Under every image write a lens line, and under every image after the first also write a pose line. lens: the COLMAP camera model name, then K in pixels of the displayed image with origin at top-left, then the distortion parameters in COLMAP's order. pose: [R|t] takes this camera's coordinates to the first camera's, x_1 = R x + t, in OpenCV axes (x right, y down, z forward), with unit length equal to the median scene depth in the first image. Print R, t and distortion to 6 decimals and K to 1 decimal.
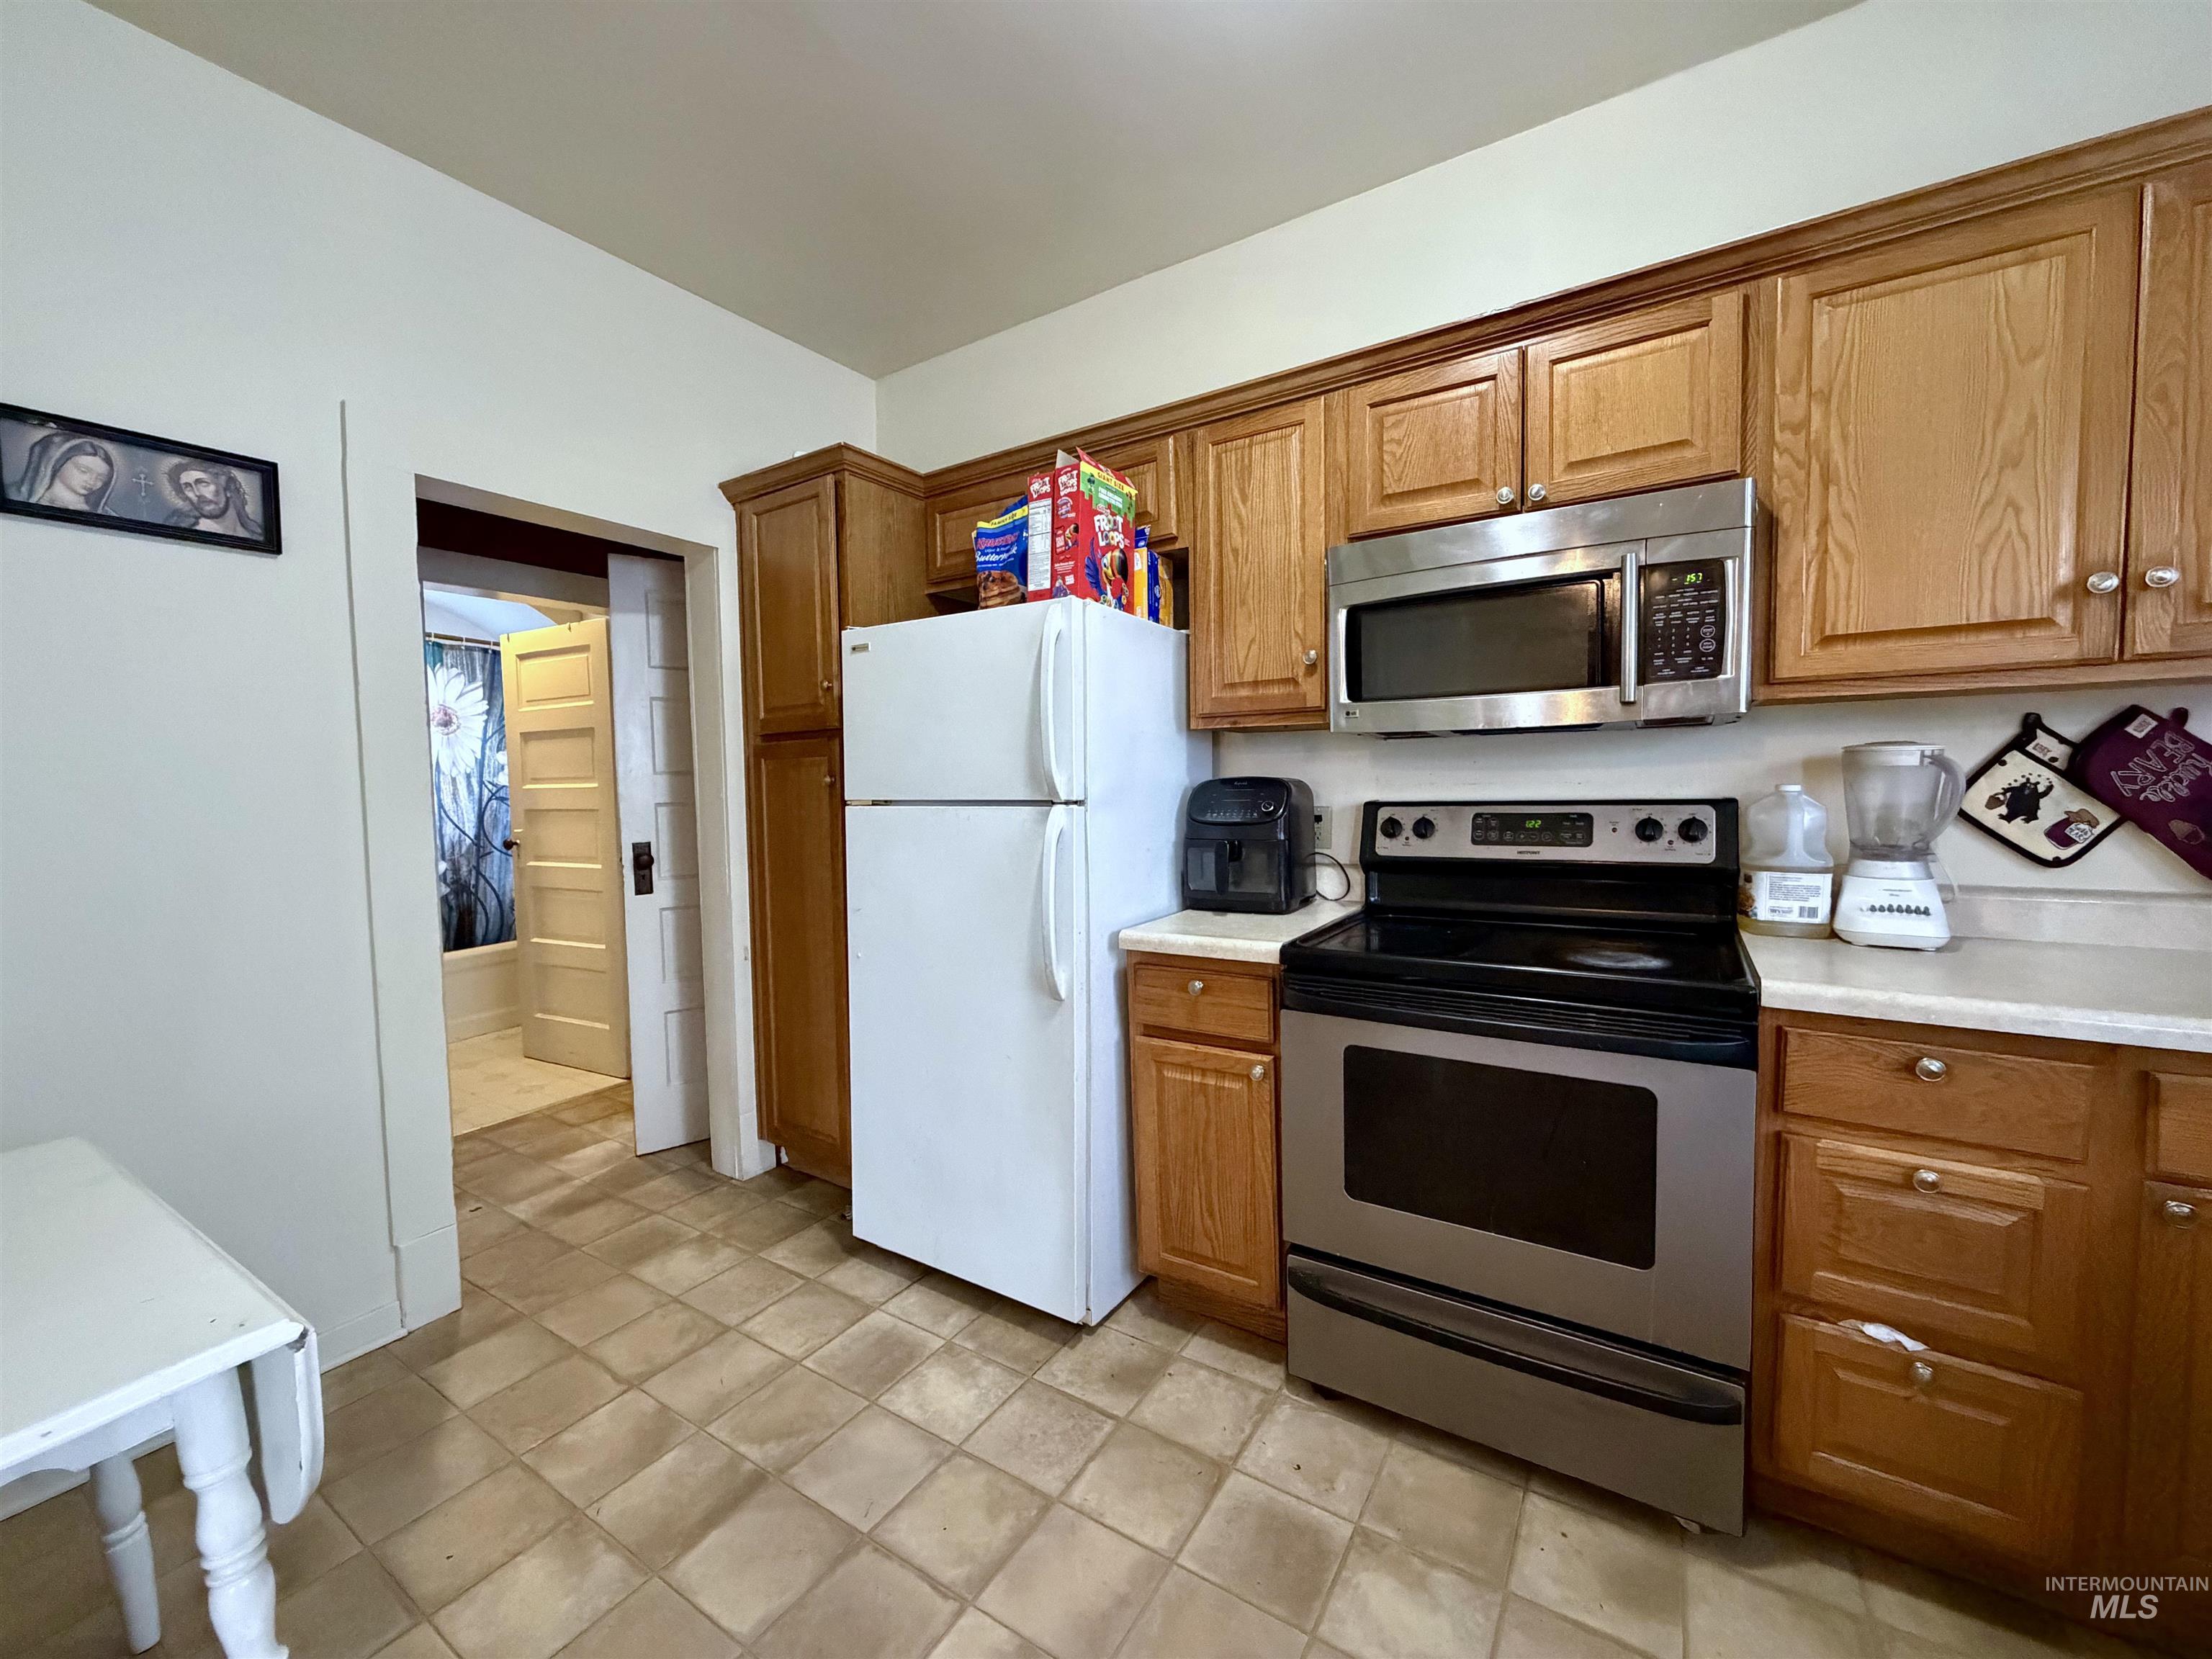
lens RADIAL K [[887.4, 0, 1097.8], [0, 887.4, 827.0], [0, 0, 1]] dist [-0.002146, 0.000493]
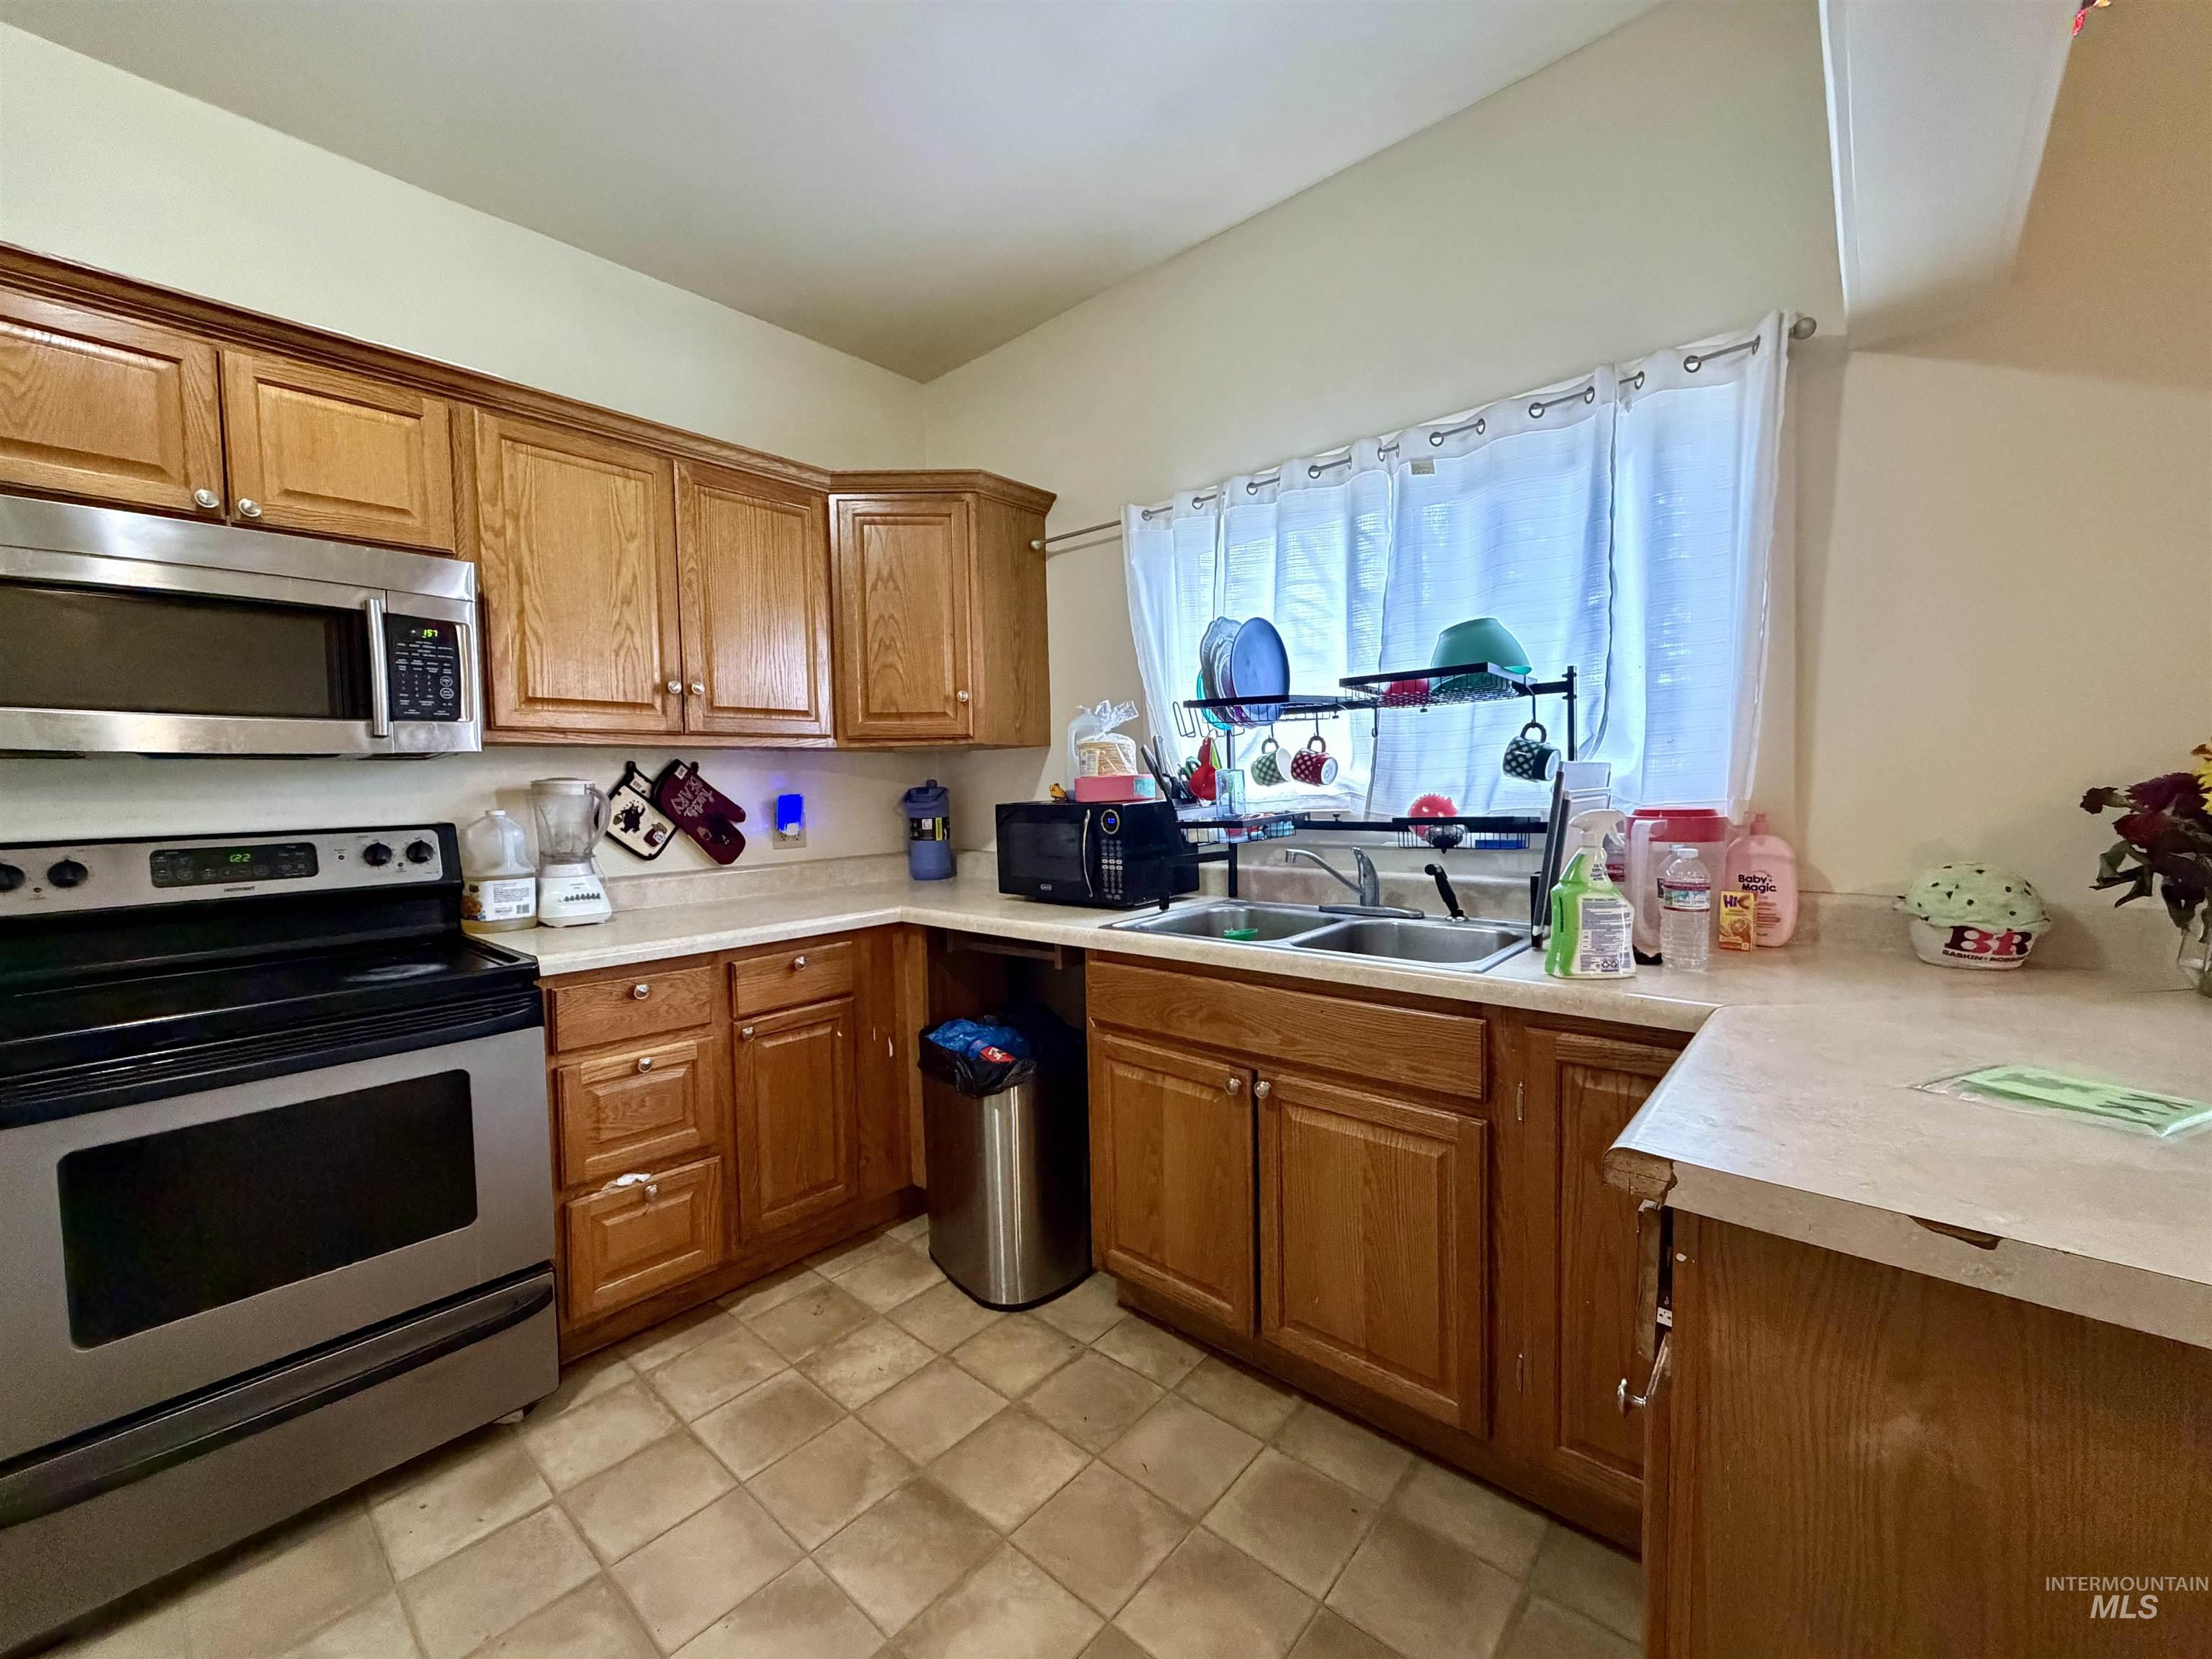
lens RADIAL K [[887.4, 0, 1086.4], [0, 887.4, 828.9], [0, 0, 1]] dist [-0.002146, 0.000493]
pose [[0.153784, -0.032591, 0.987567, -0.373573], [0.070690, 0.997258, 0.021903, 0.011113], [-0.985573, 0.066443, 0.155666, -0.015204]]
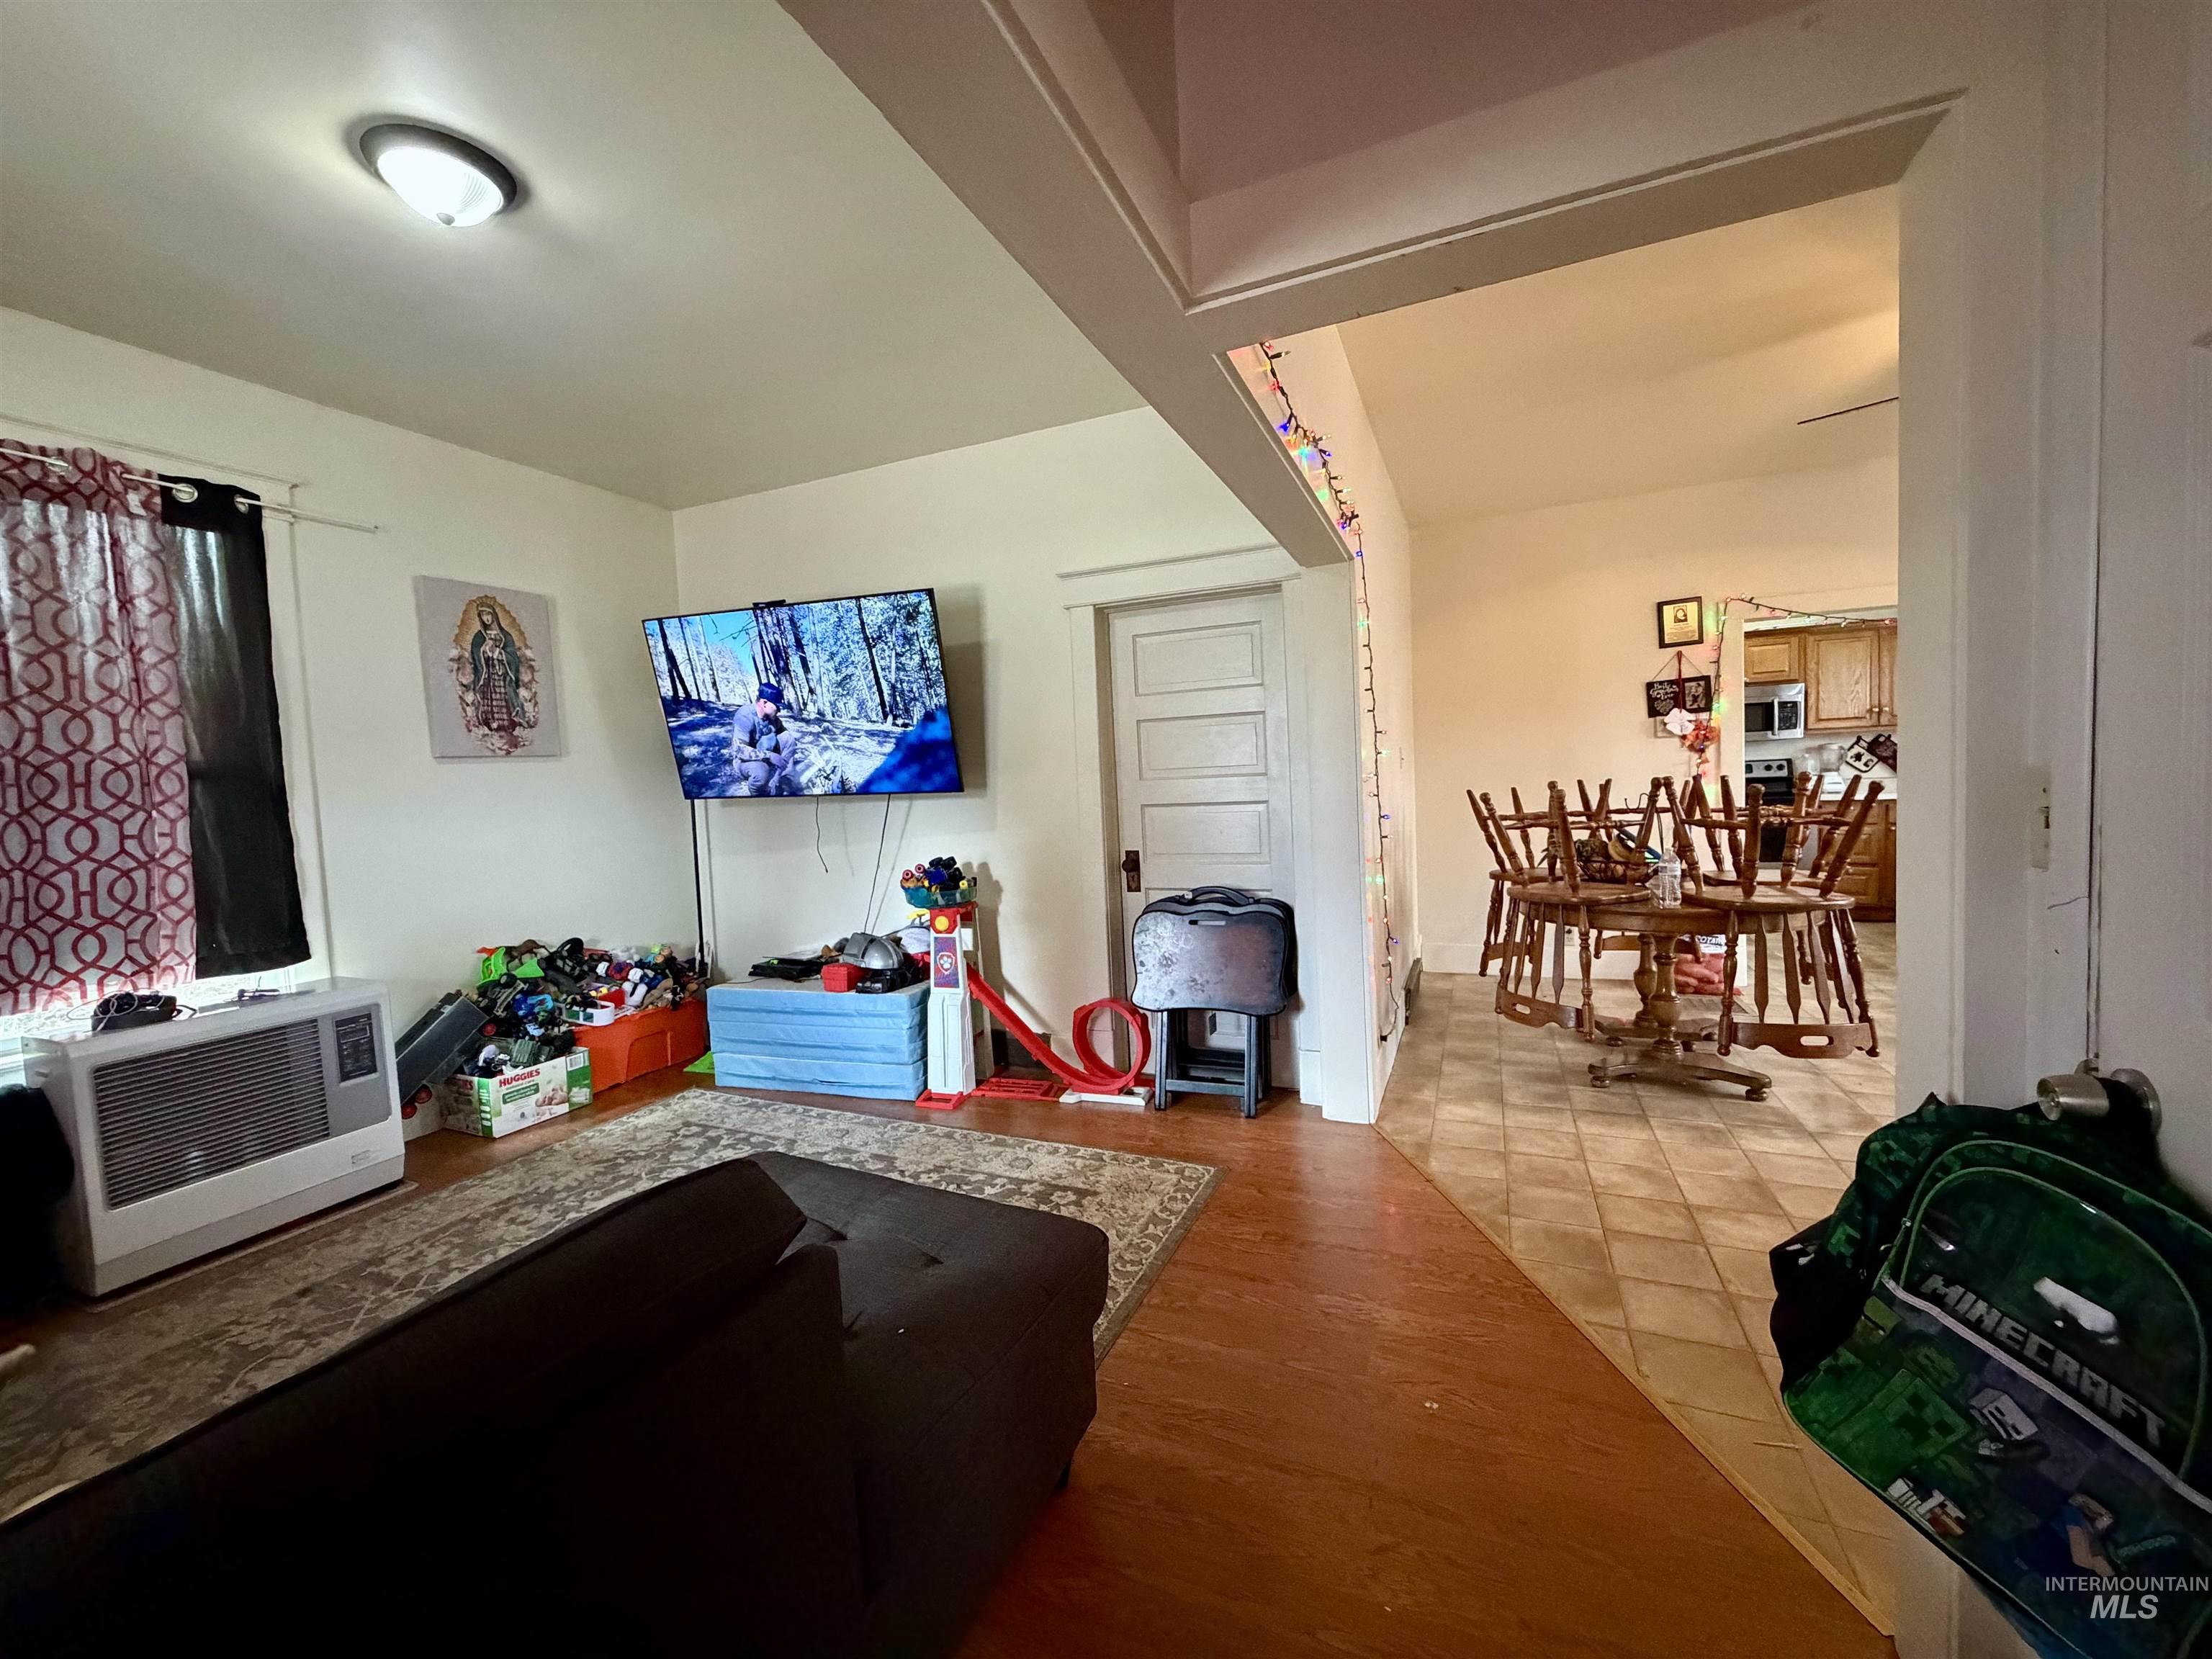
lens RADIAL K [[887.4, 0, 1105.9], [0, 887.4, 828.1], [0, 0, 1]] dist [-0.002146, 0.000493]
pose [[0.983749, -0.035398, 0.176024, -3.387672], [0.035429, 0.999368, 0.002968, 0.178580], [-0.176018, 0.003316, 0.984381, -2.640885]]
